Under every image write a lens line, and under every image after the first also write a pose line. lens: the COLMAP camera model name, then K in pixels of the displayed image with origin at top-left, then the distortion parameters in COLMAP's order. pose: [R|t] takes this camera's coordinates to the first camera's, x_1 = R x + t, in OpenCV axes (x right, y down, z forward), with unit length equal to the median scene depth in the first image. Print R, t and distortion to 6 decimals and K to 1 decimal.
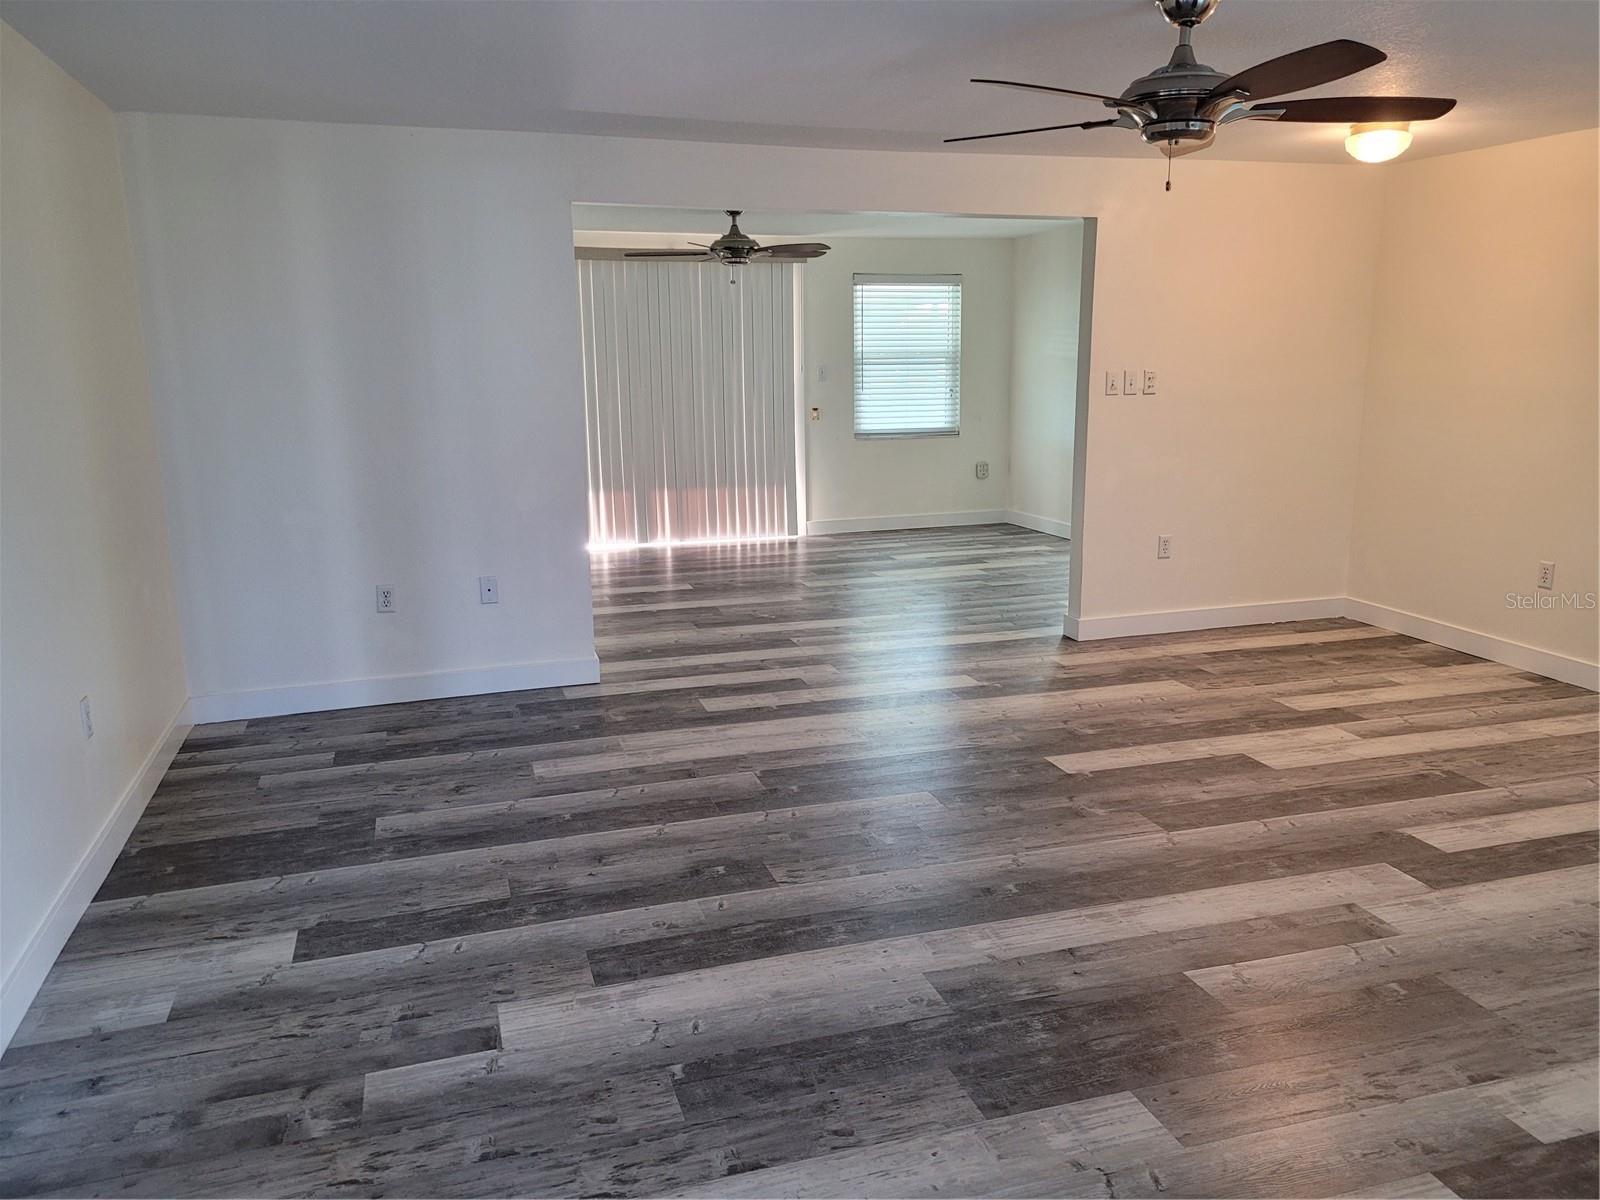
lens RADIAL K [[1196.0, 0, 800.0], [0, 1196.0, 600.0], [0, 0, 1]] dist [0.061091, -0.053152]
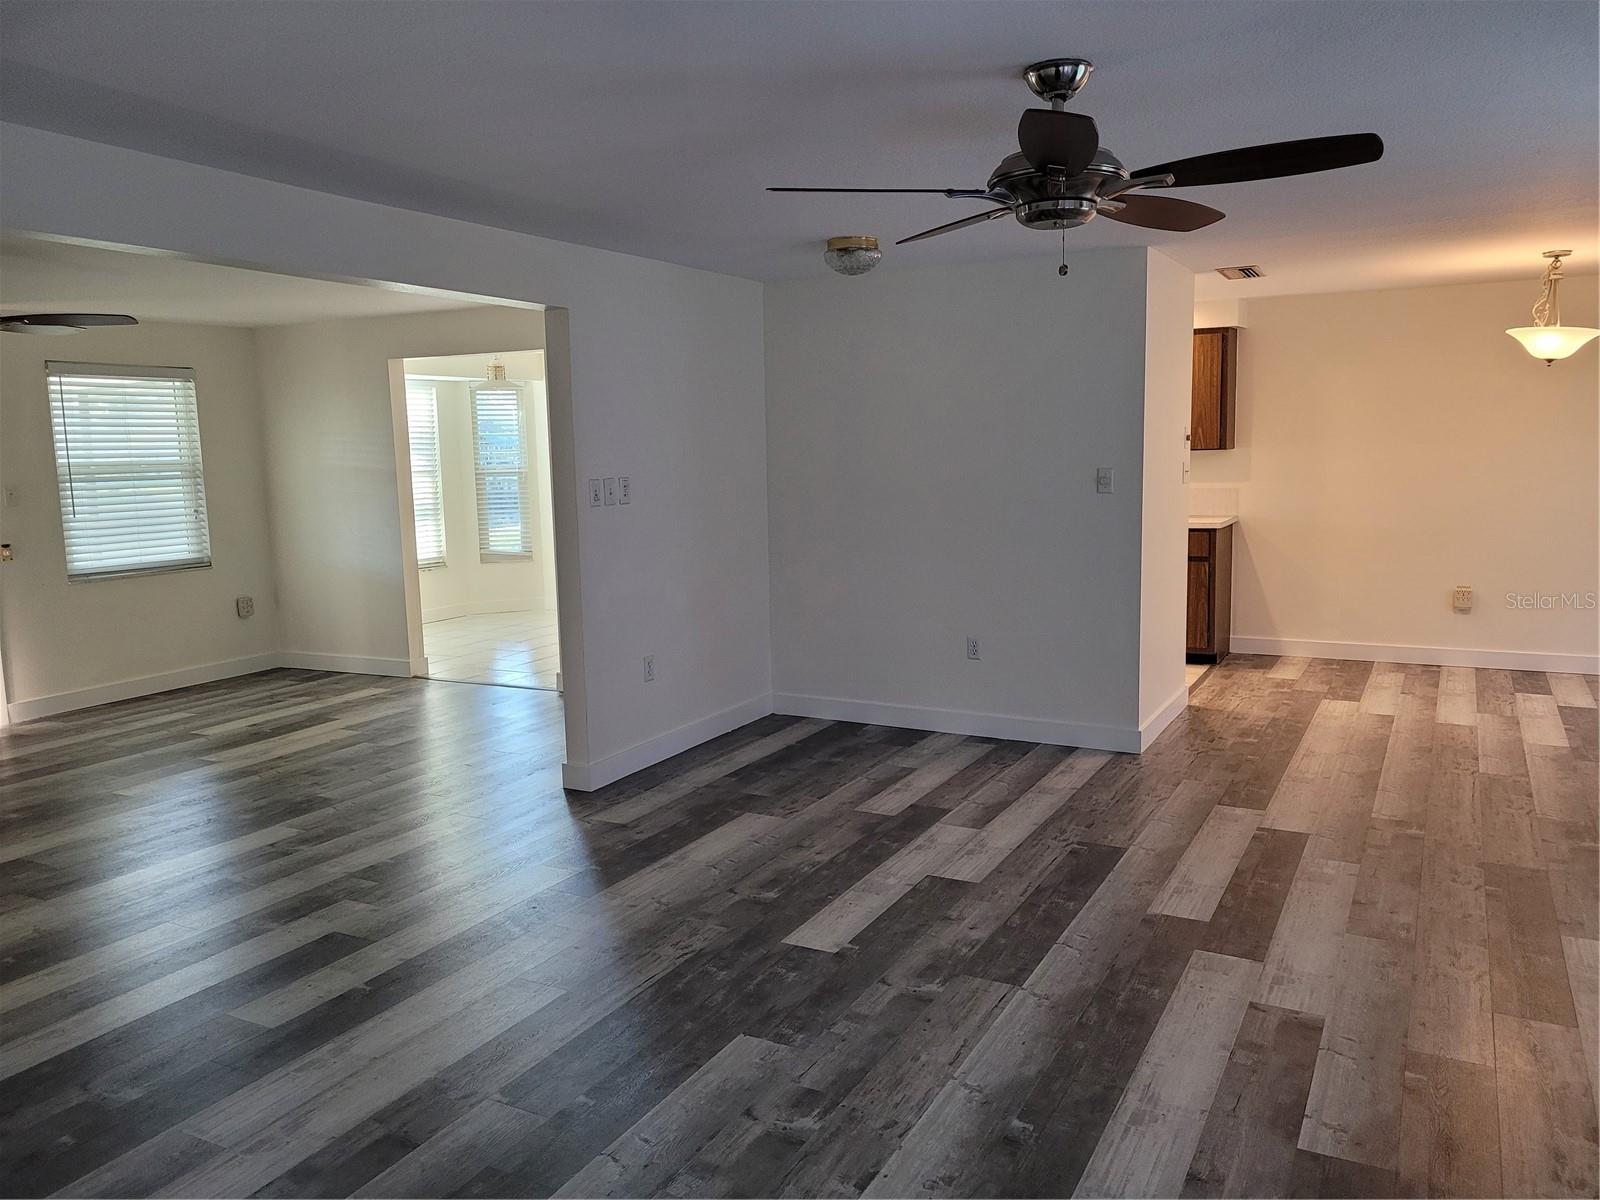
lens RADIAL K [[1201.7, 0, 795.3], [0, 1201.7, 594.5], [0, 0, 1]] dist [0.067615, -0.062000]
pose [[0.717261, -0.094655, 0.690345, -0.337192], [0.159238, 0.986780, -0.030146, -0.076700], [-0.678365, 0.131552, 0.722852, 0.364666]]
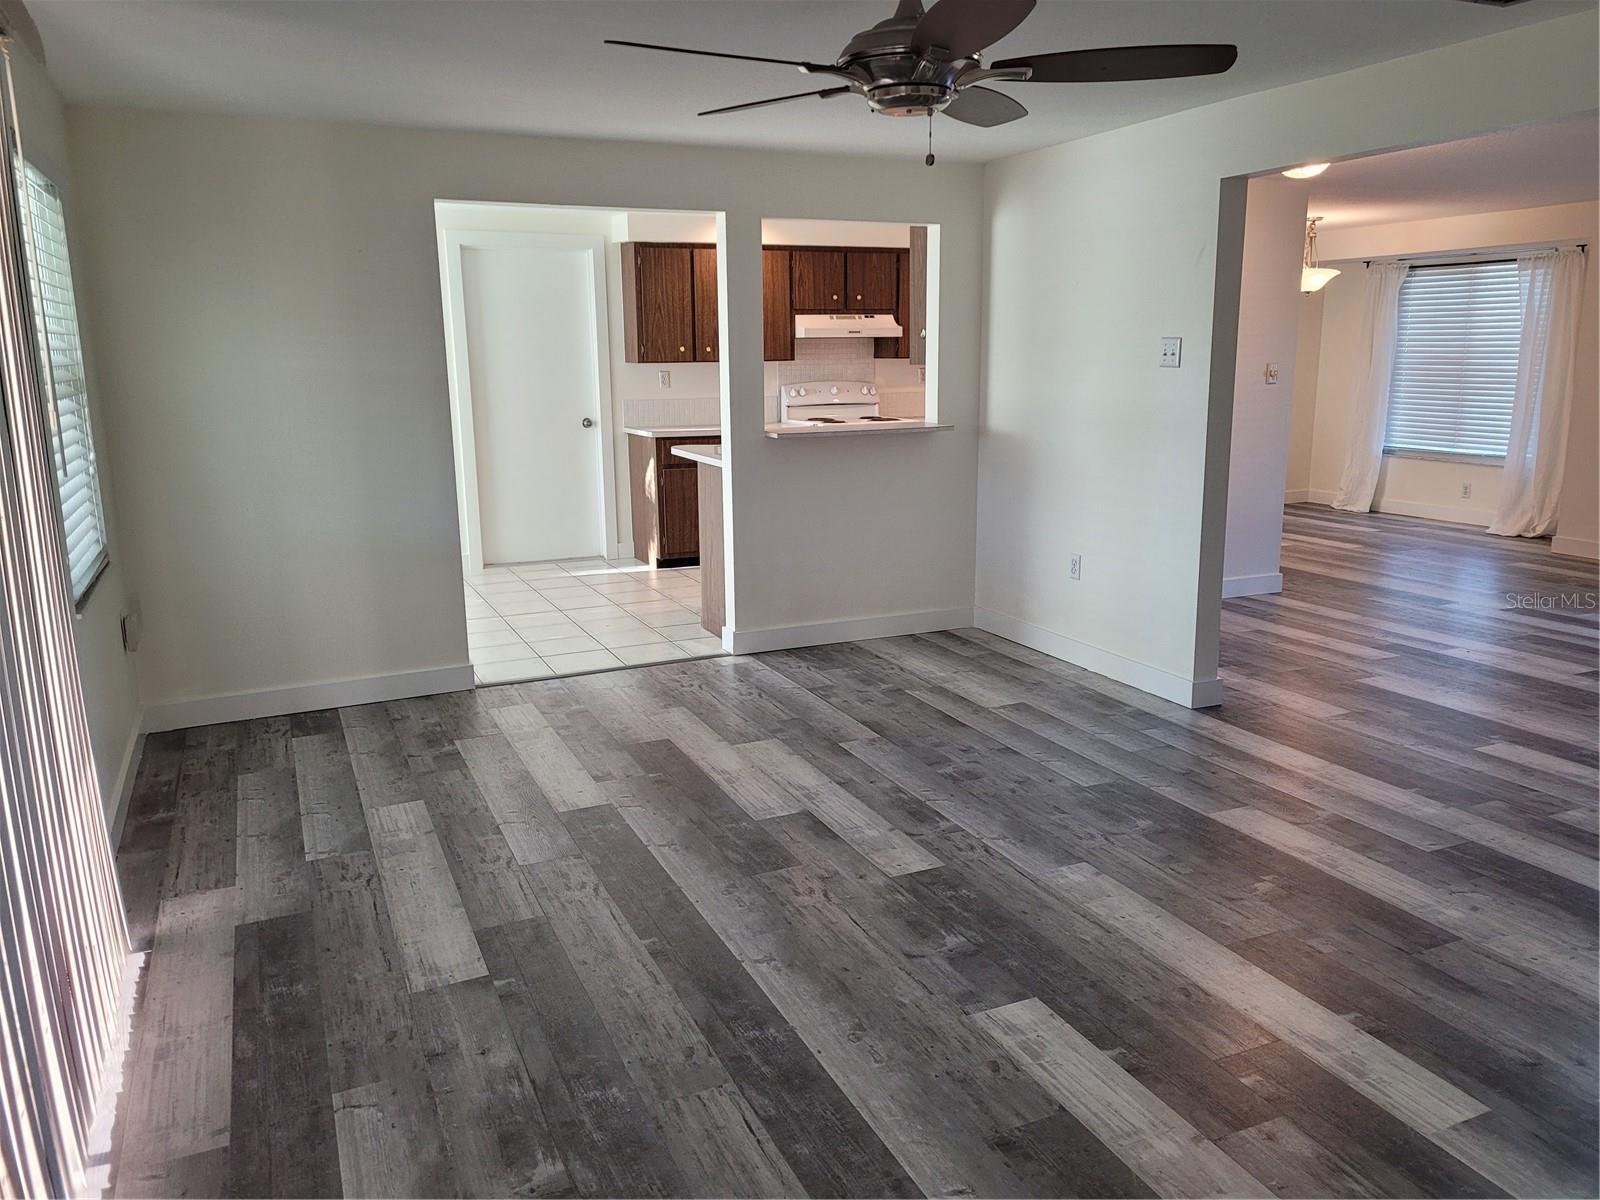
lens RADIAL K [[1201.7, 0, 795.3], [0, 1201.7, 594.5], [0, 0, 1]] dist [0.067615, -0.062000]
pose [[-0.118314, -0.193933, 0.973854, -0.720601], [0.219359, 0.951408, 0.216113, -0.385473], [-0.968444, 0.239193, -0.070024, 1.831379]]
